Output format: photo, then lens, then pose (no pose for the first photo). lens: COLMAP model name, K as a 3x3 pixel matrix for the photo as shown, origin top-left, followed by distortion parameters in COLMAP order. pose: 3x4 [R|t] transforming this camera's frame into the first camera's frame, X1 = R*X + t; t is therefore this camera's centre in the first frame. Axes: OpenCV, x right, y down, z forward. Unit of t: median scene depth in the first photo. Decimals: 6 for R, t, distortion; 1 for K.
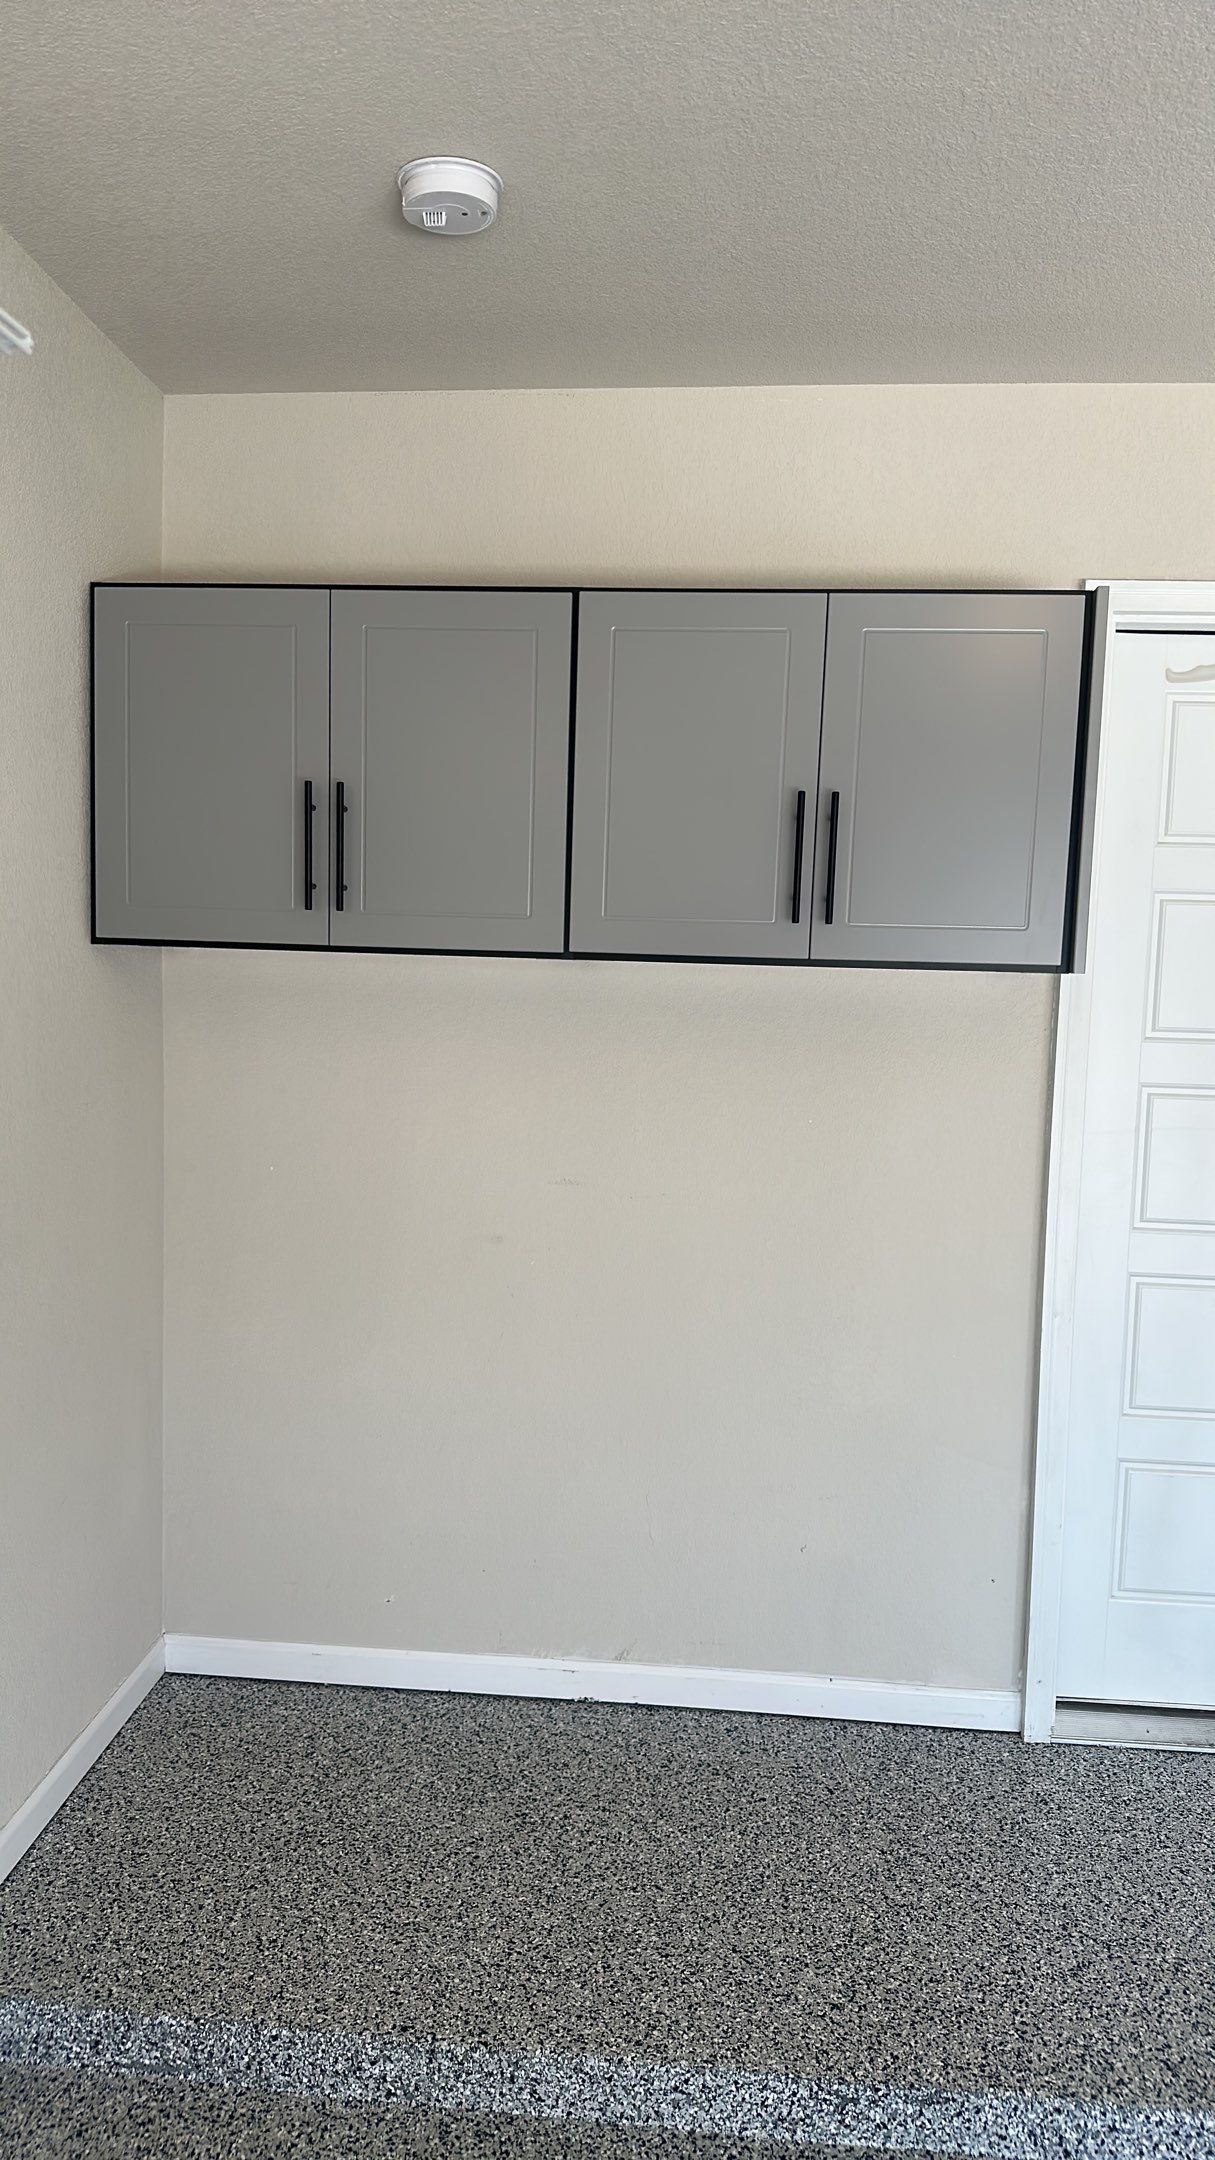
lens RADIAL K [[1452.2, 0, 600.0], [0, 1452.2, 1082.5], [0, 0, 1]] dist [0.055186, -0.070694]
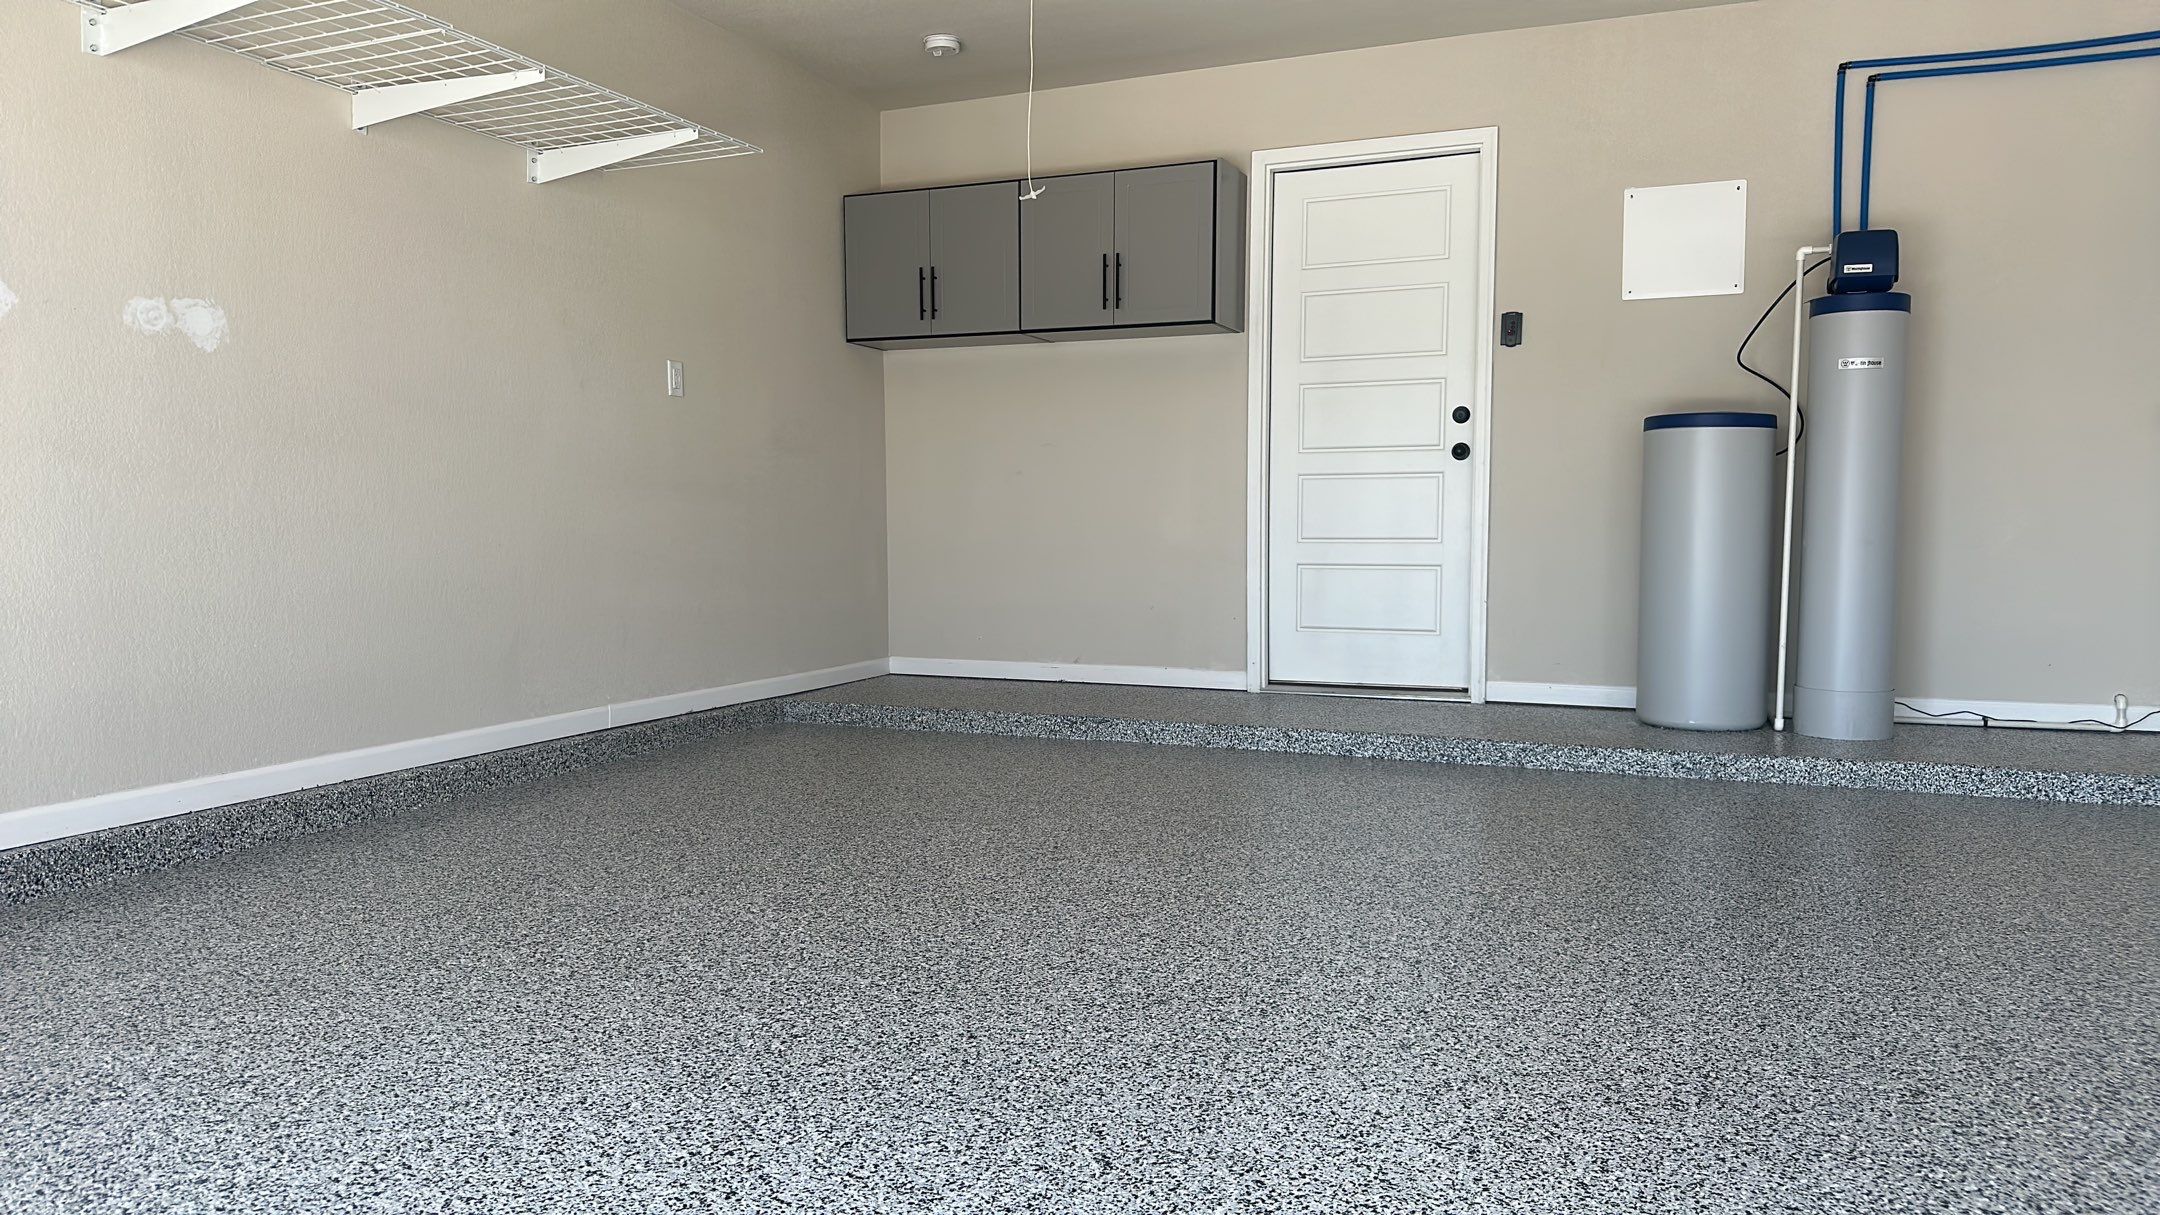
lens RADIAL K [[1452.2, 0, 1071.3], [0, 1452.2, 611.6], [0, 0, 1]] dist [0.055186, -0.070694]
pose [[0.951749, -0.009526, -0.306730, 0.789213], [0.000409, 0.999557, -0.029773, 0.447199], [0.306877, 0.028211, 0.951331, -1.248565]]
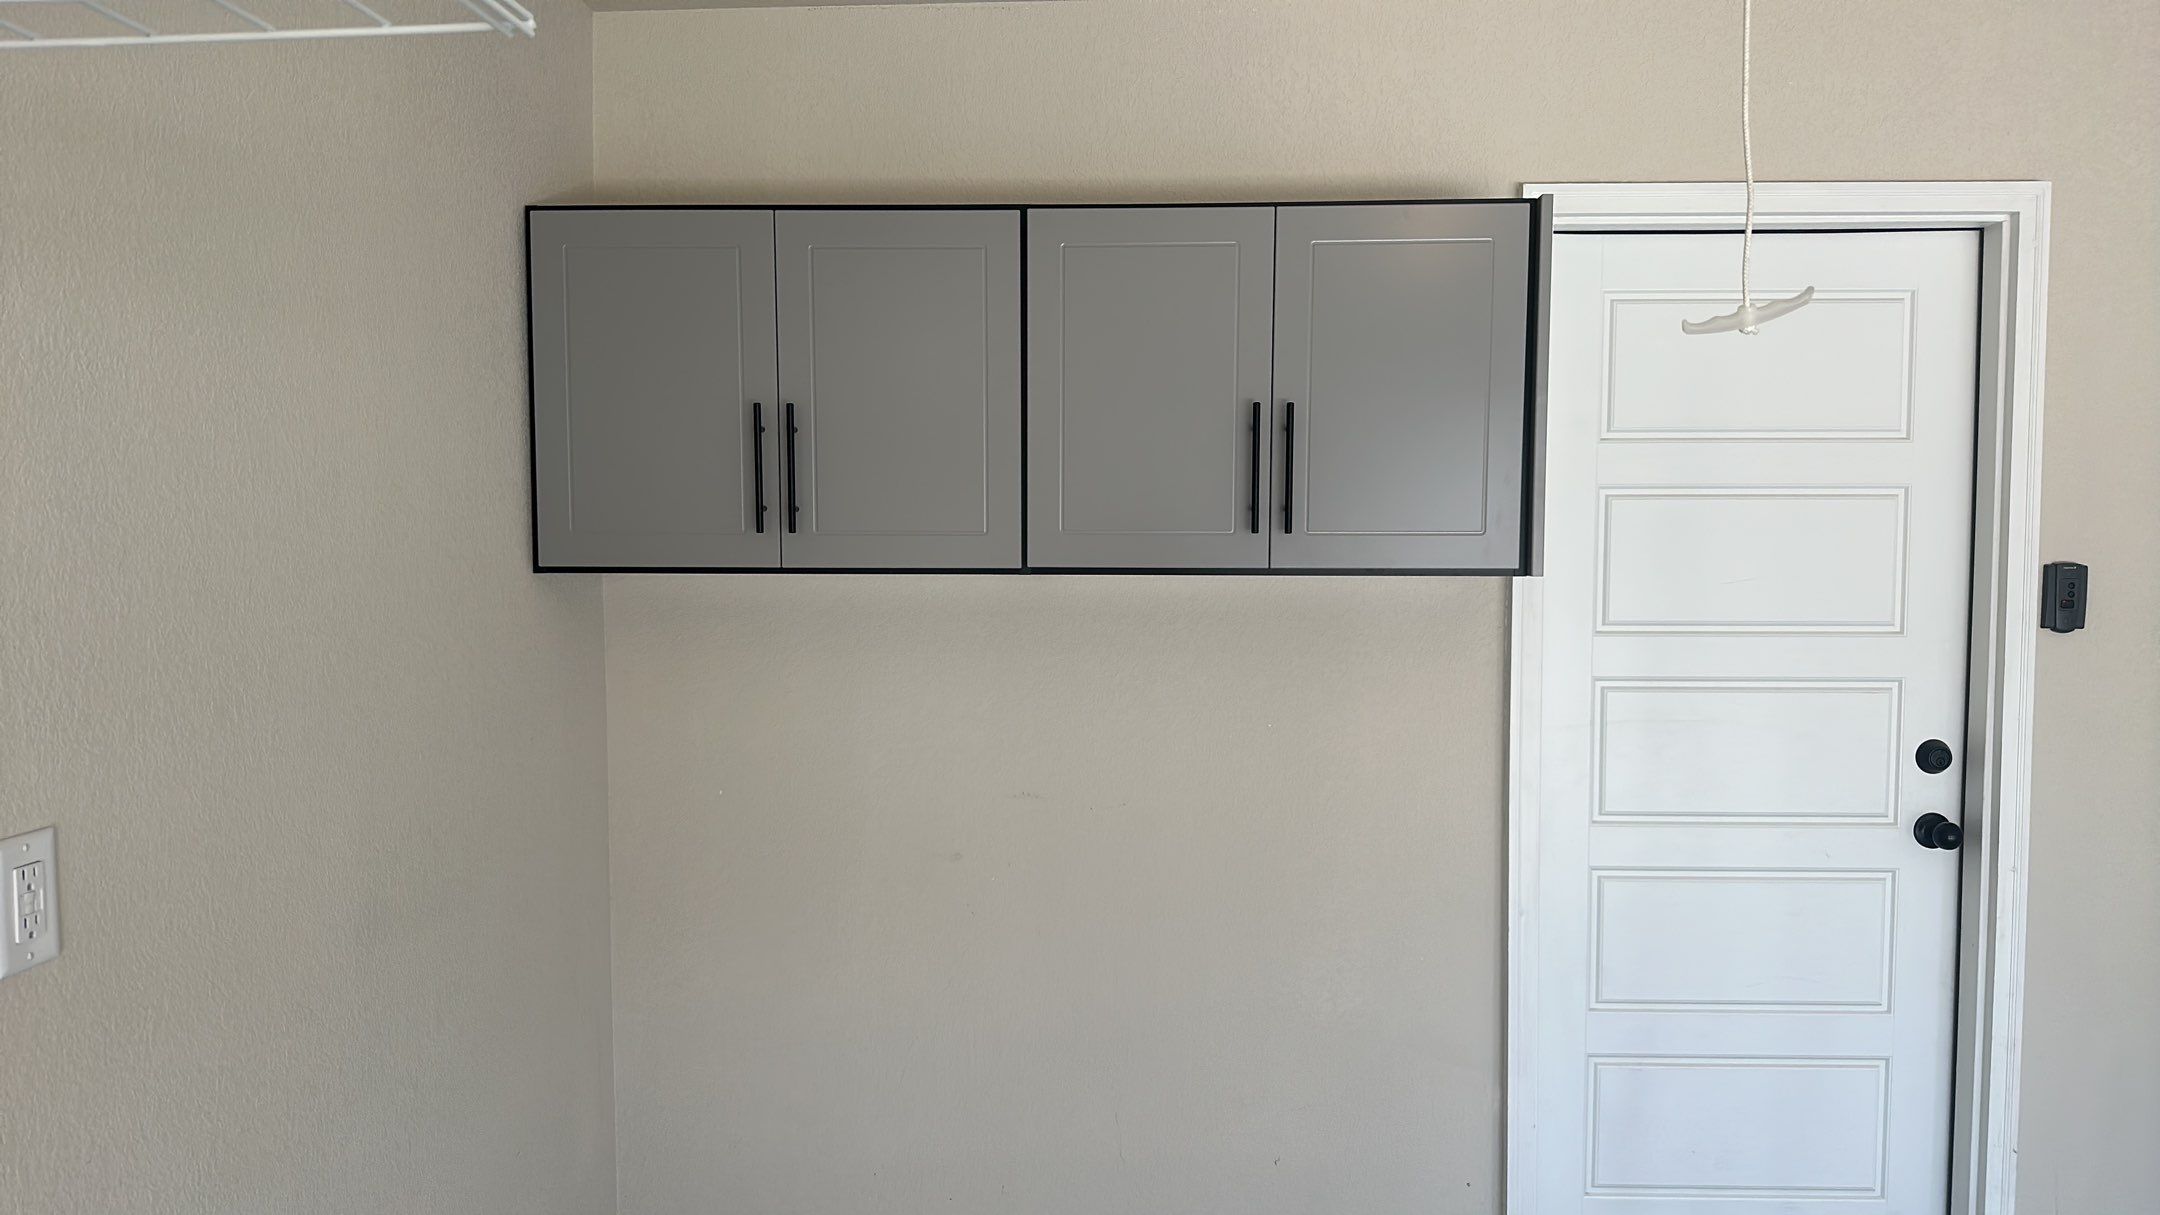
lens RADIAL K [[1452.2, 0, 1078.6], [0, 1452.2, 614.3], [0, 0, 1]] dist [0.055186, -0.070694]
pose [[0.998544, -0.031113, 0.044056, -0.030485], [0.032429, 0.999039, -0.029487, -0.027765], [-0.043096, 0.030873, 0.998594, 0.012048]]
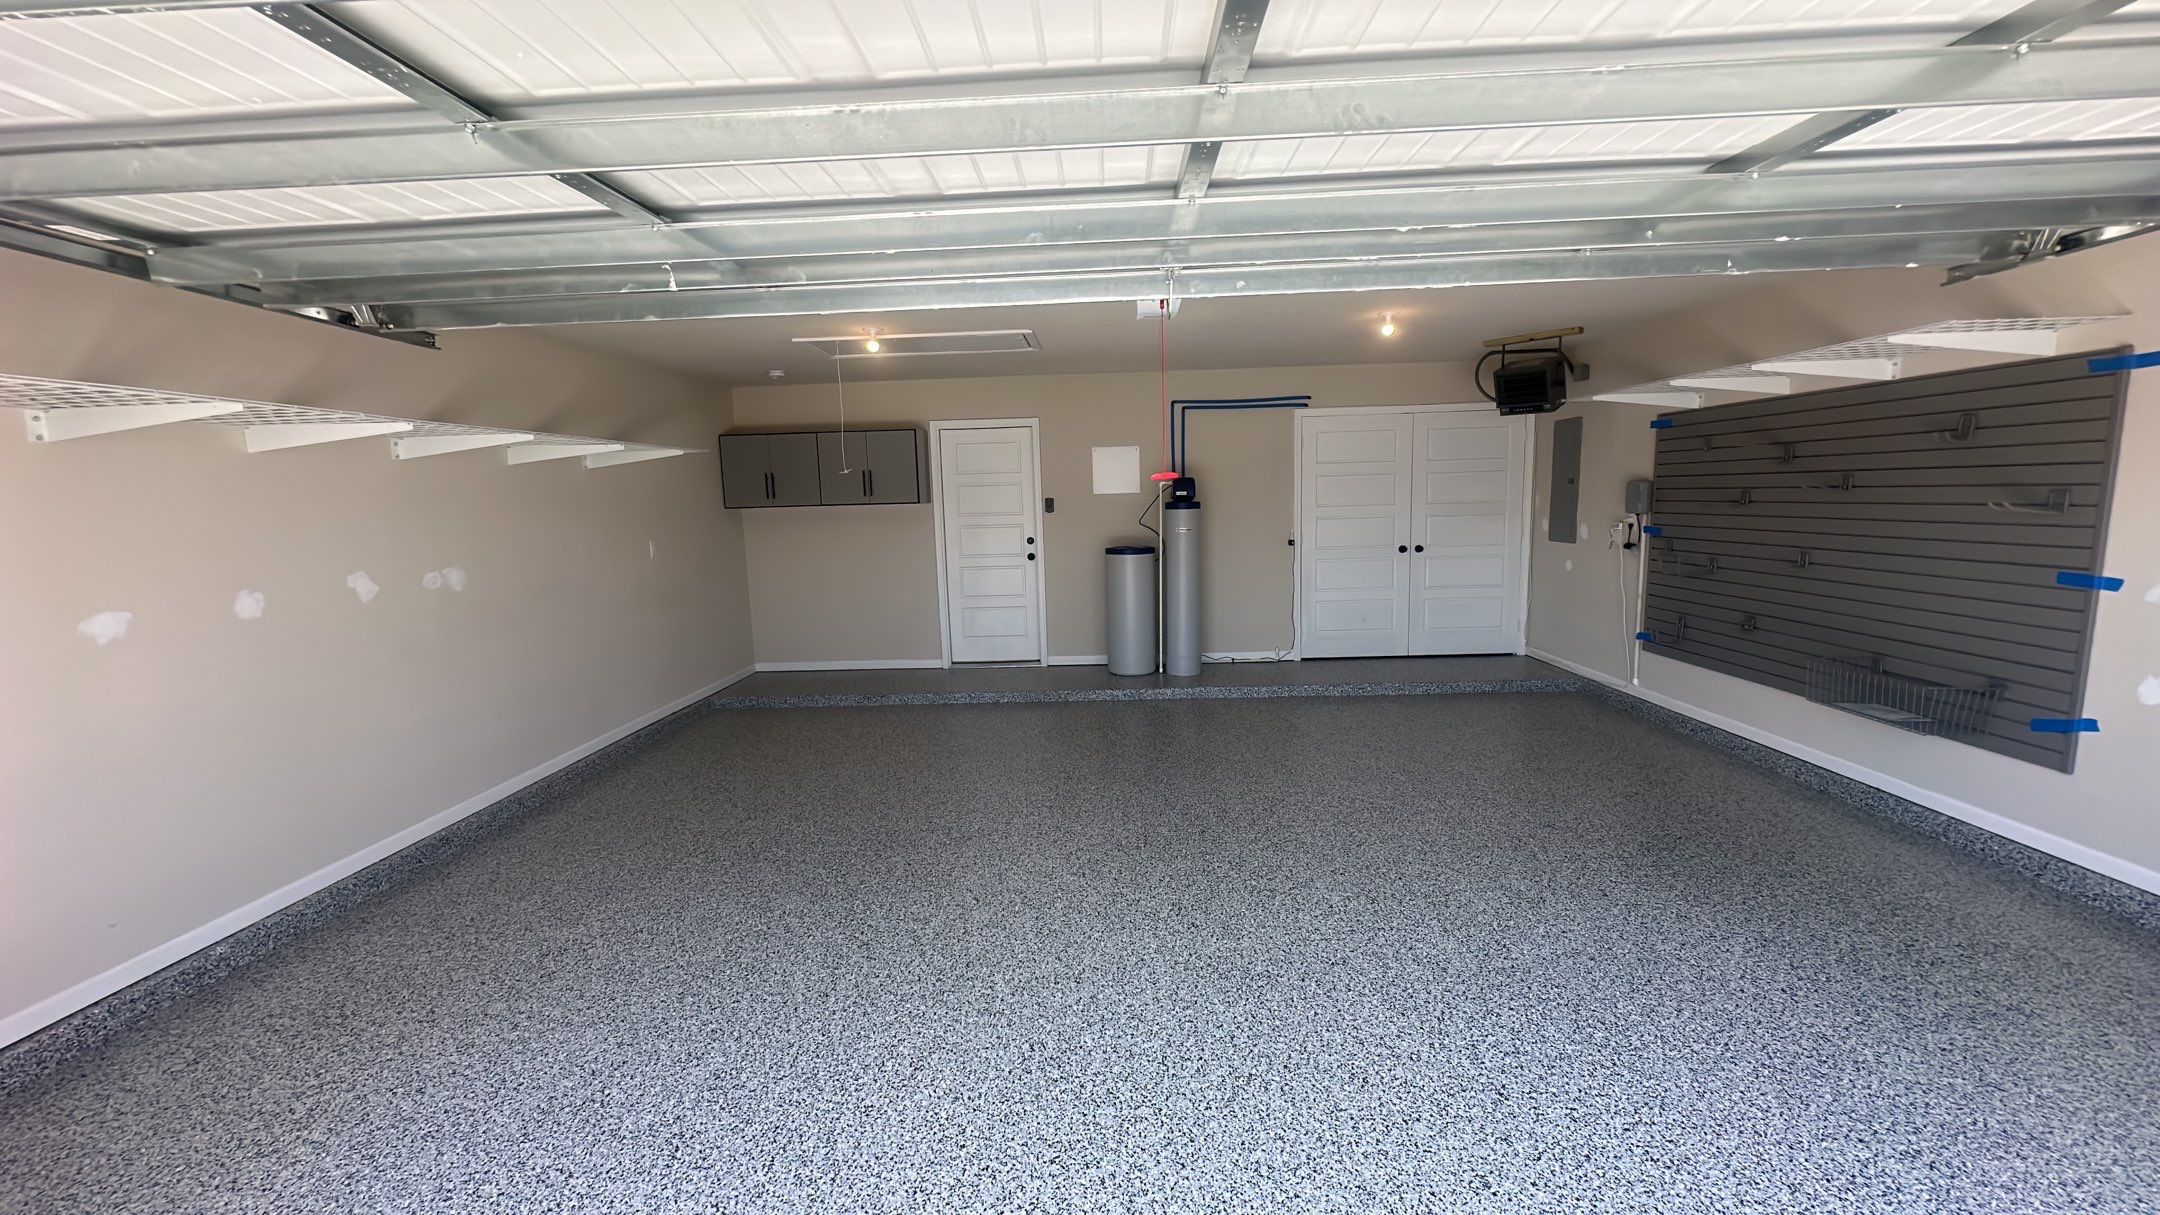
lens RADIAL K [[828.4, 0, 1080.7], [0, 828.4, 611.0], [0, 0, 1]] dist [-0.001538, 0.001417]
pose [[0.997260, -0.062376, 0.039774, 0.718581], [0.060340, 0.996901, 0.050482, 0.180878], [-0.042799, -0.047943, 0.997933, -1.853137]]
